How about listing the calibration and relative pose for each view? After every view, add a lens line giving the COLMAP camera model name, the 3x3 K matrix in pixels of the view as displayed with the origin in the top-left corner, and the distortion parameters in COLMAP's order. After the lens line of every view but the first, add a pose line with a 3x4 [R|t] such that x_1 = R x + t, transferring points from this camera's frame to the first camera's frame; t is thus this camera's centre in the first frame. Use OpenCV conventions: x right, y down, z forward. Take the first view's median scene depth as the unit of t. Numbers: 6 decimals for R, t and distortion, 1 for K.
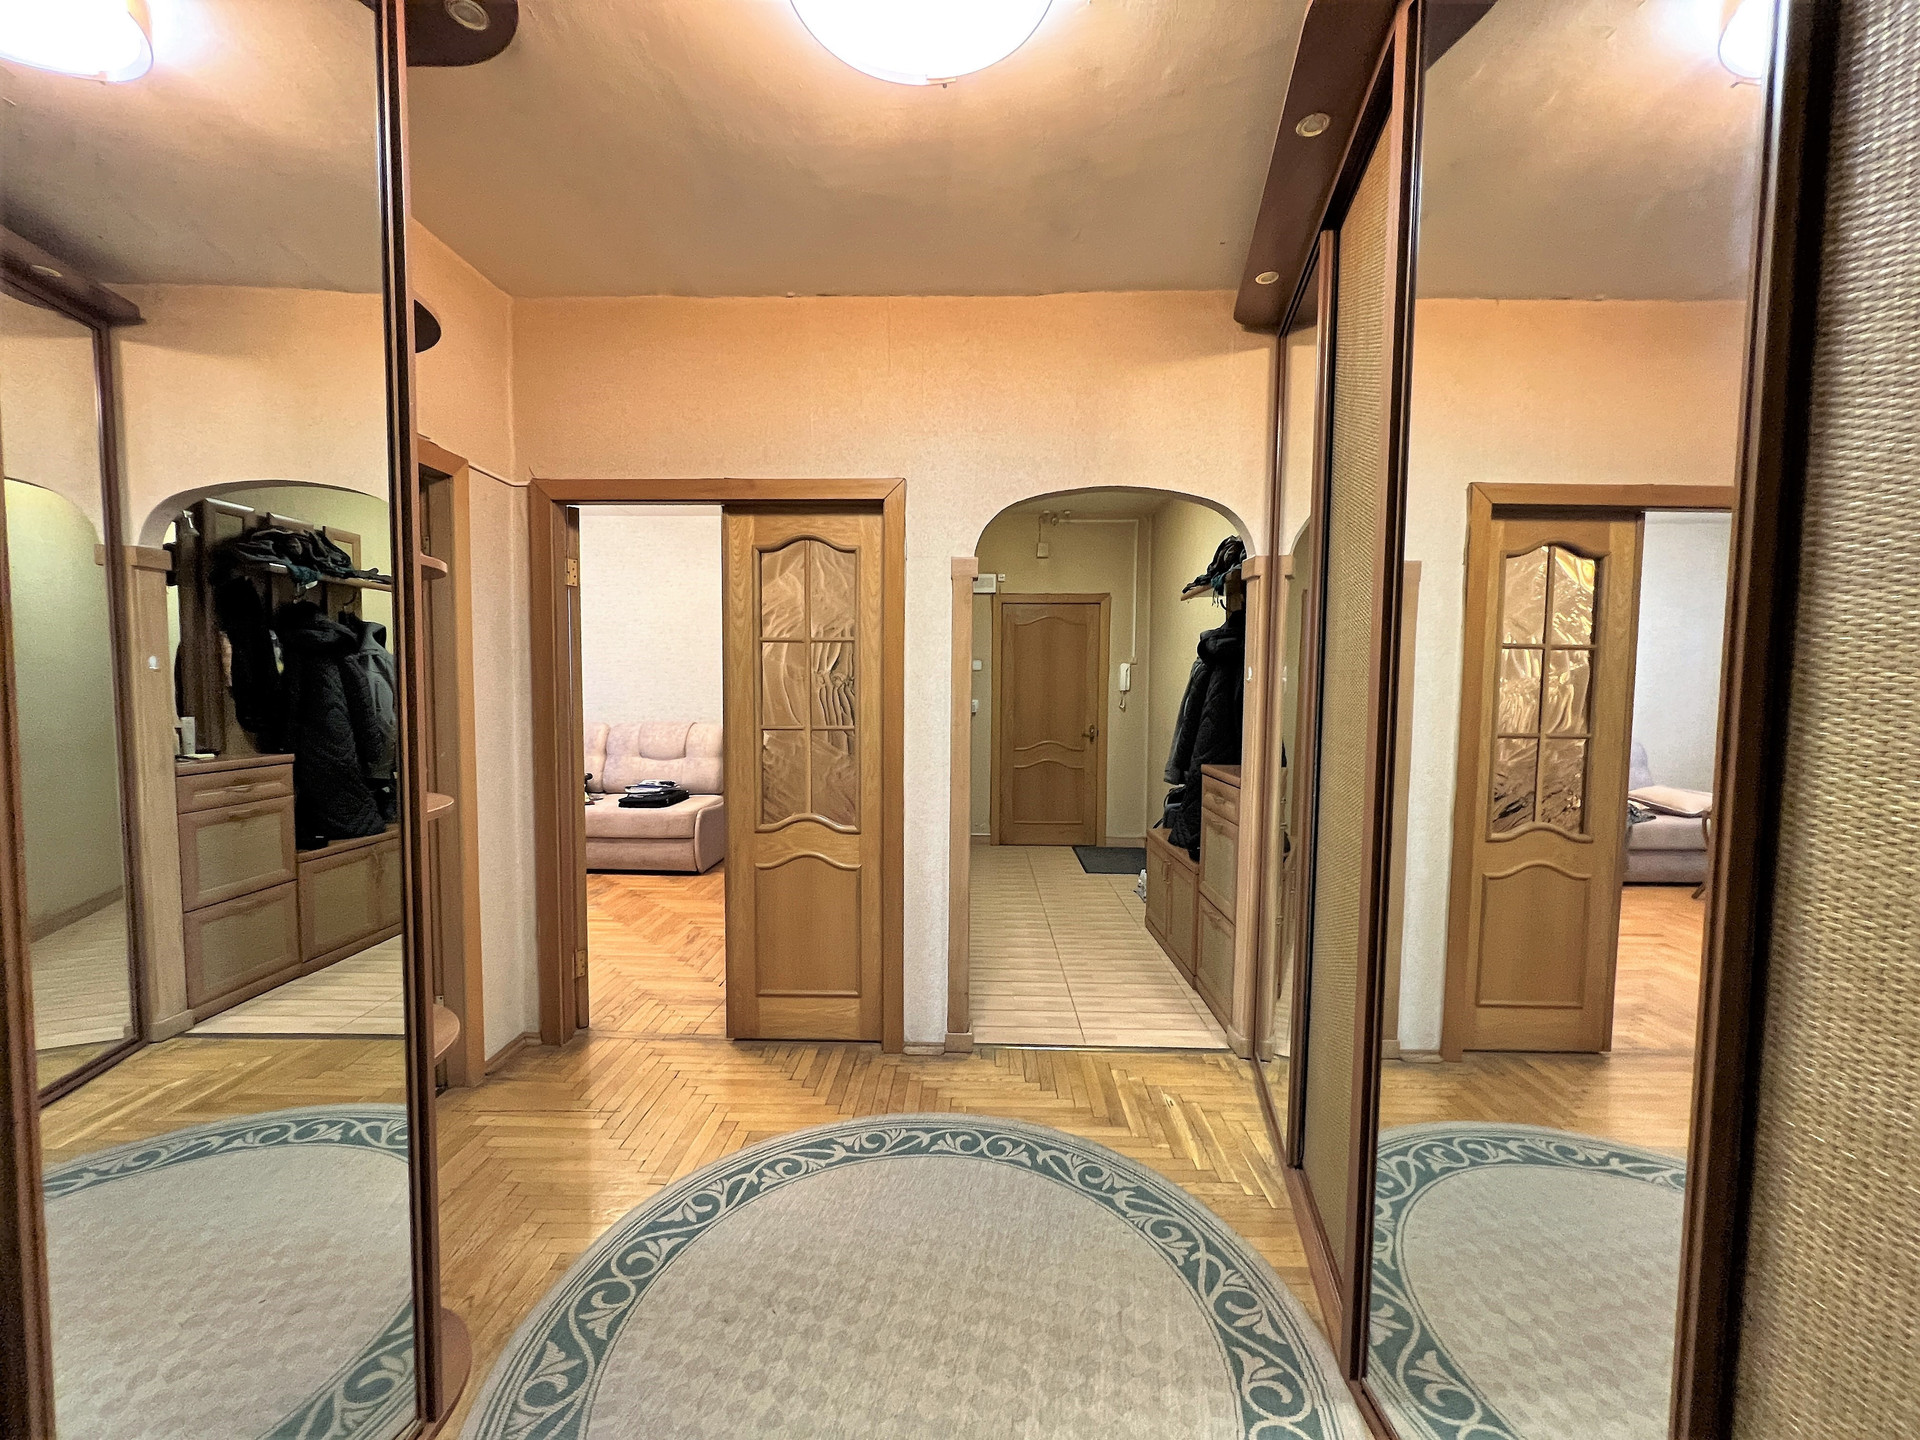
lens RADIAL K [[767.5, 0, 954.2], [0, 767.5, 724.7], [0, 0, 1]] dist [0.000015, 0.000427]
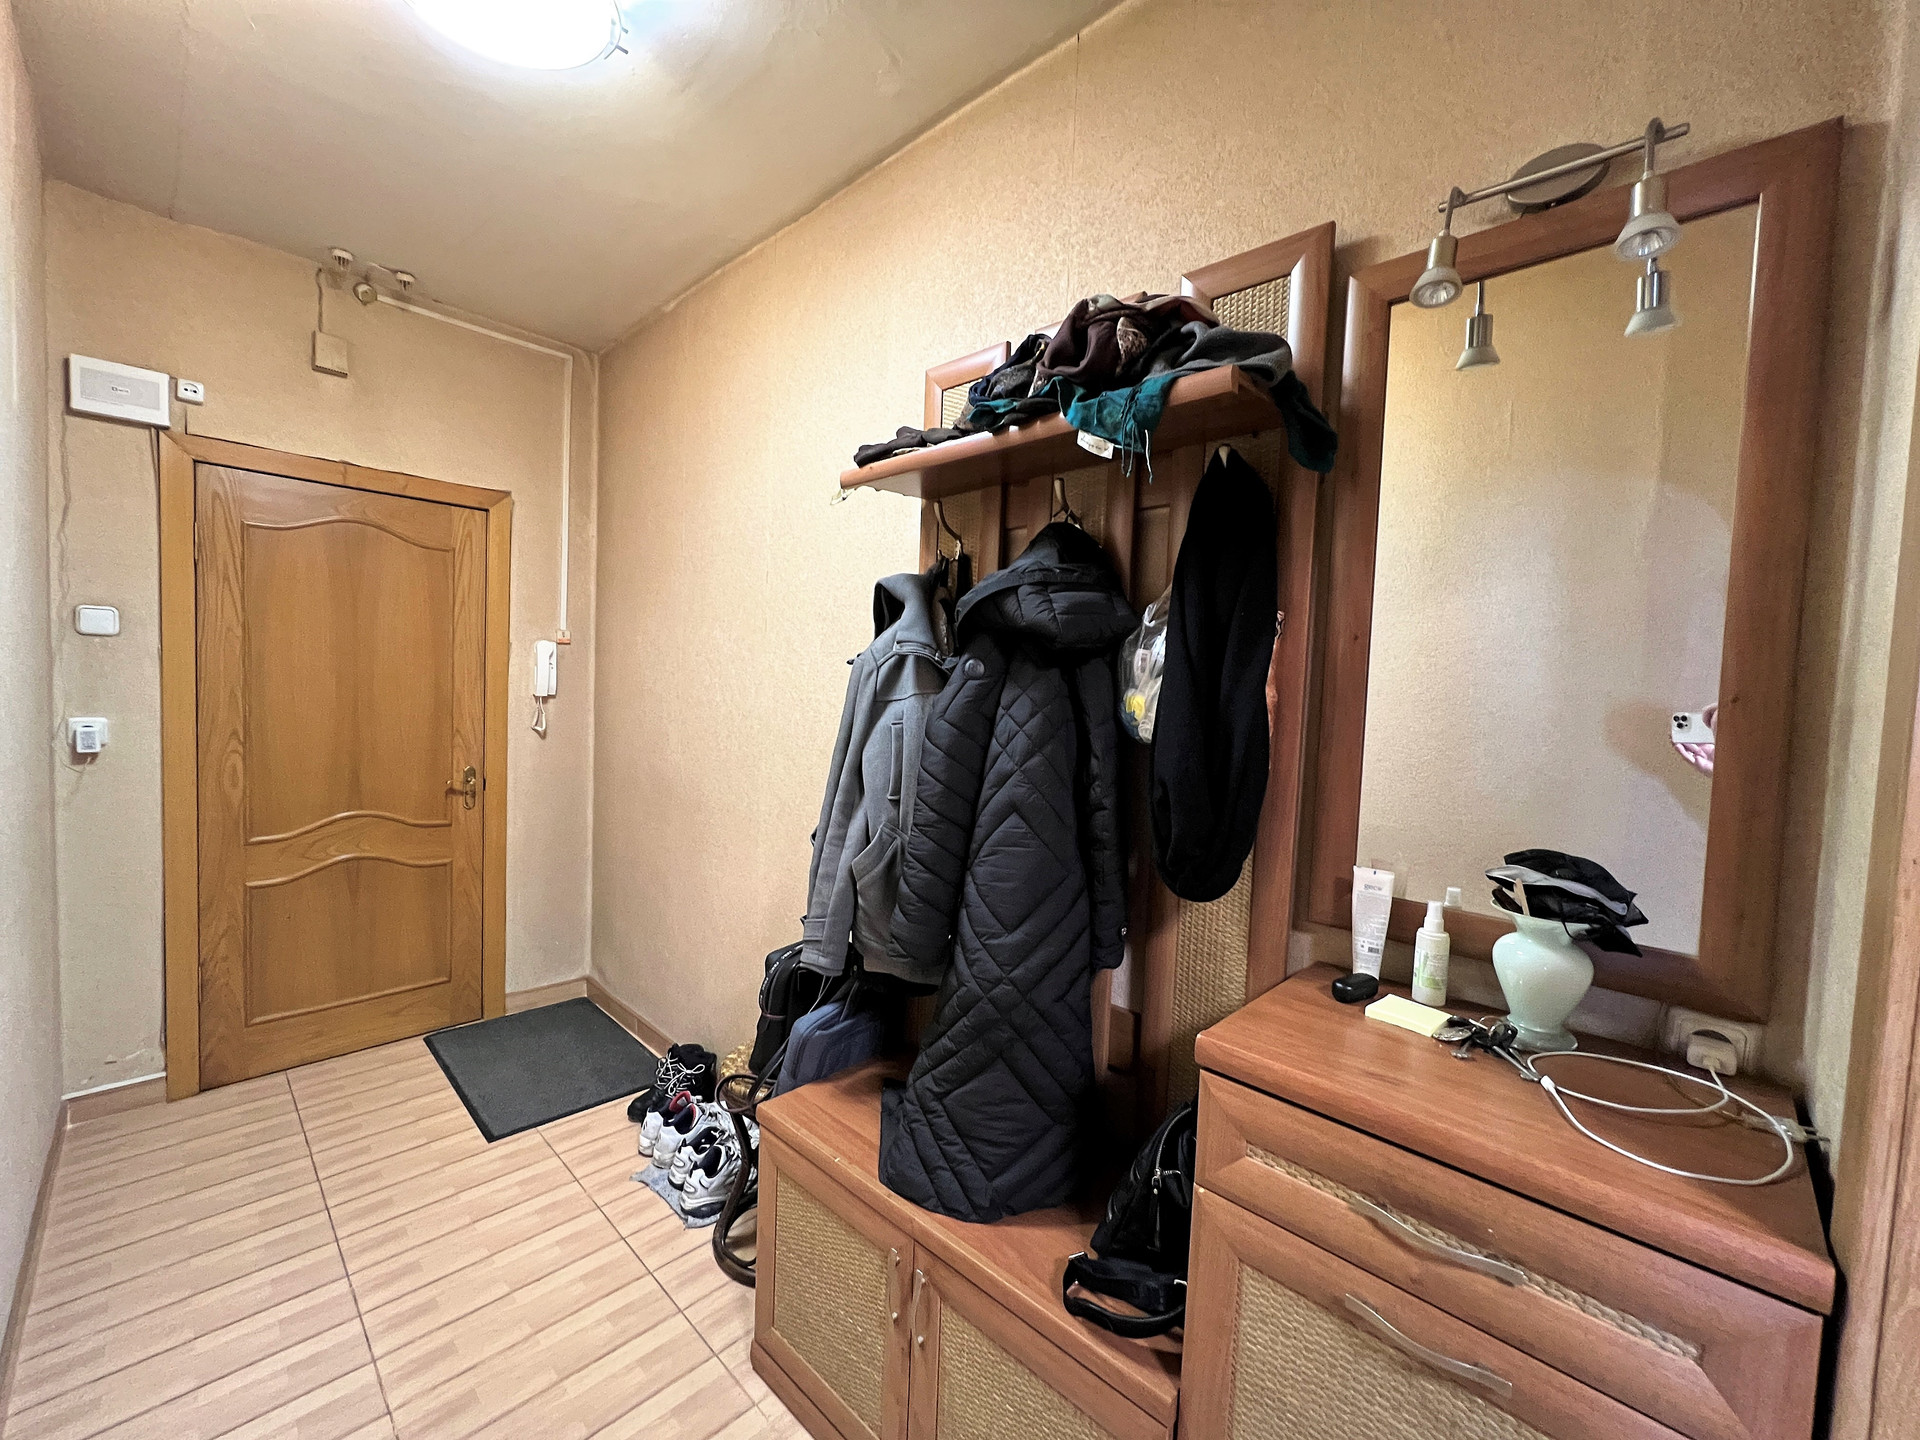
lens RADIAL K [[774.1, 0, 961.9], [0, 774.1, 718.5], [0, 0, 1]] dist [0.000292, -0.000031]
pose [[0.673497, -0.015867, 0.739020, 0.077441], [0.006507, 0.999858, 0.015538, -0.083368], [-0.739161, -0.005656, 0.673505, 1.084691]]
